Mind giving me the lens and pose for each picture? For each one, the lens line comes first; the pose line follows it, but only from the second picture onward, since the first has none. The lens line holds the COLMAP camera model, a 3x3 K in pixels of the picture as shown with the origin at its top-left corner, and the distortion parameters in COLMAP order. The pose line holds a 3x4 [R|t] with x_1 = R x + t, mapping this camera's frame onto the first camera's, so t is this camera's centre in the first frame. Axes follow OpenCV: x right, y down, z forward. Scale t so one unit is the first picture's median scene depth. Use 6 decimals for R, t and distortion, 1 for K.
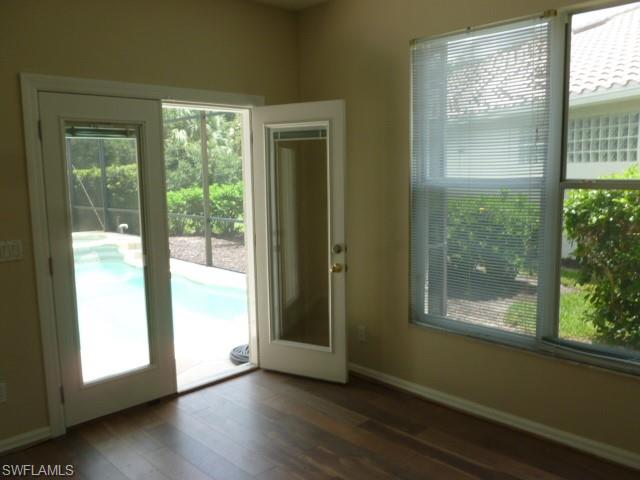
lens RADIAL K [[546.4, 0, 320.2], [0, 546.4, 239.7], [0, 0, 1]] dist [-0.016566, 0.002647]
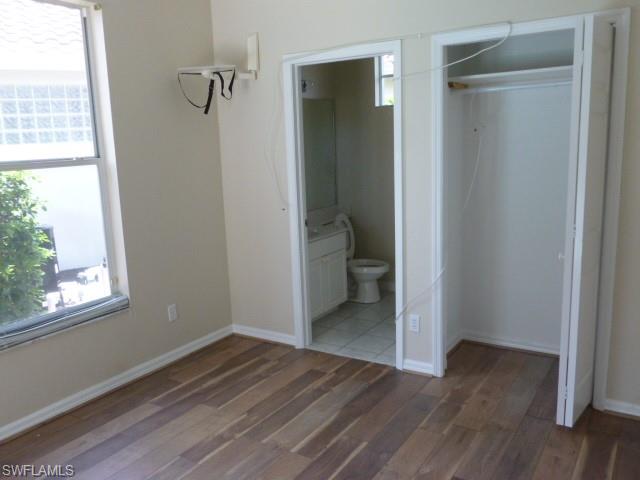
lens RADIAL K [[546.4, 0, 320.0], [0, 546.4, 239.8], [0, 0, 1]] dist [-0.016566, 0.002647]
pose [[-0.223763, -0.153891, 0.962418, -0.603316], [0.166966, 0.966806, 0.193412, -0.063051], [-0.960236, 0.203969, -0.190641, 0.642839]]
